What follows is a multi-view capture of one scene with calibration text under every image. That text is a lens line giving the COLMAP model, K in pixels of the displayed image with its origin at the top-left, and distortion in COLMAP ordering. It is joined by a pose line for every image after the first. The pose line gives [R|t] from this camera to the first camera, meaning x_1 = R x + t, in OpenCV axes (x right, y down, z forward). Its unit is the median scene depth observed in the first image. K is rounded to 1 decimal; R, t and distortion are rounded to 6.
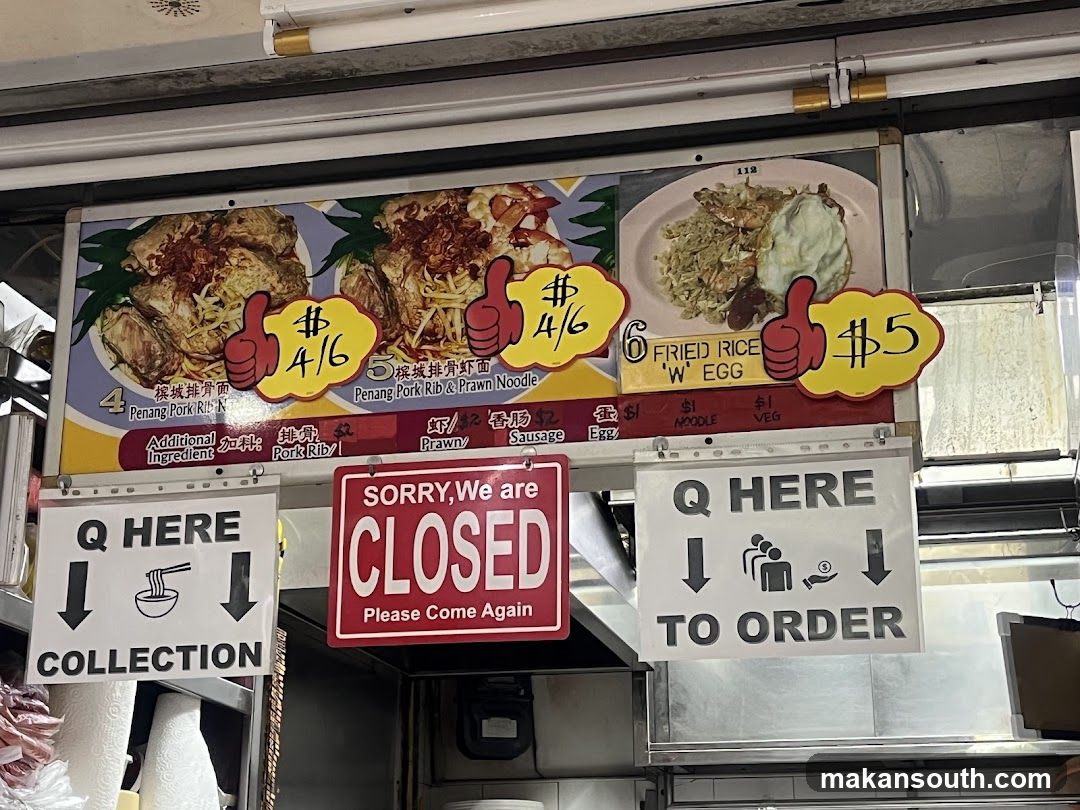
lens RADIAL K [[1831.2, 0, 537.0], [0, 1831.2, 405.1], [0, 0, 1]] dist [0.128585, 0.000000]
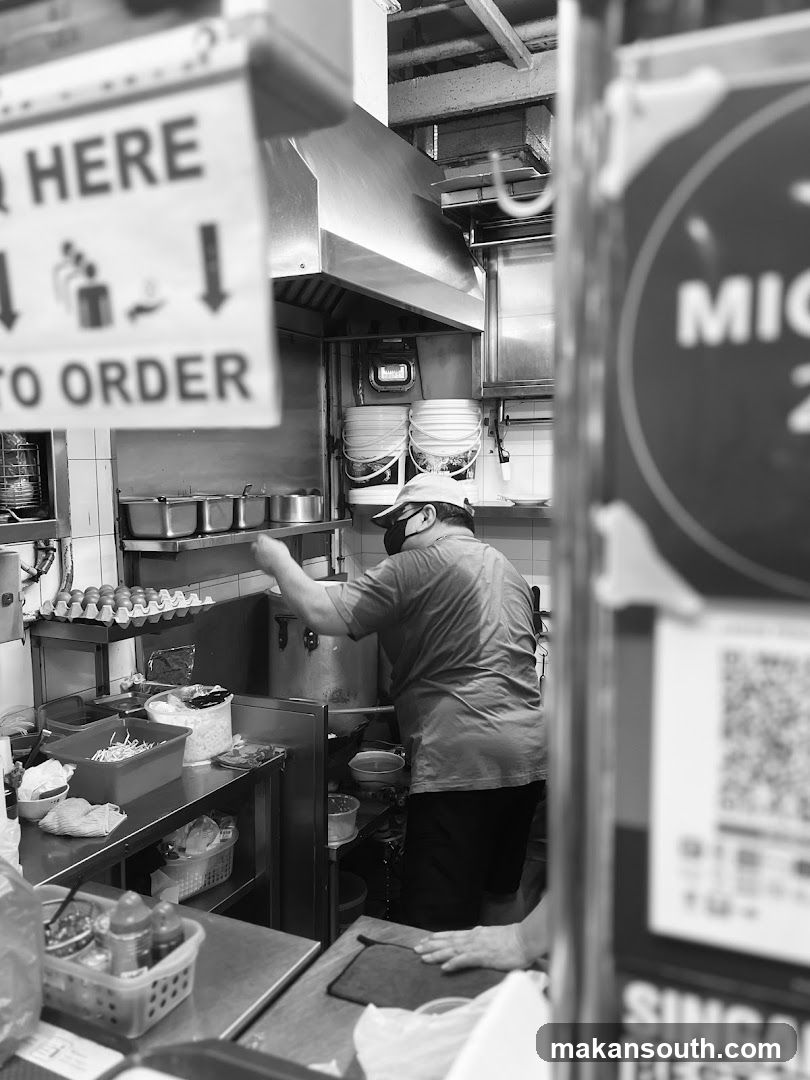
lens RADIAL K [[871.9, 0, 393.2], [0, 871.9, 556.5], [0, 0, 1]] dist [0.006340, -0.000075]
pose [[0.977237, 0.014120, -0.211678, 0.277753], [0.074423, 0.911555, 0.404388, 0.051677], [0.198666, -0.410936, 0.889754, 0.649127]]
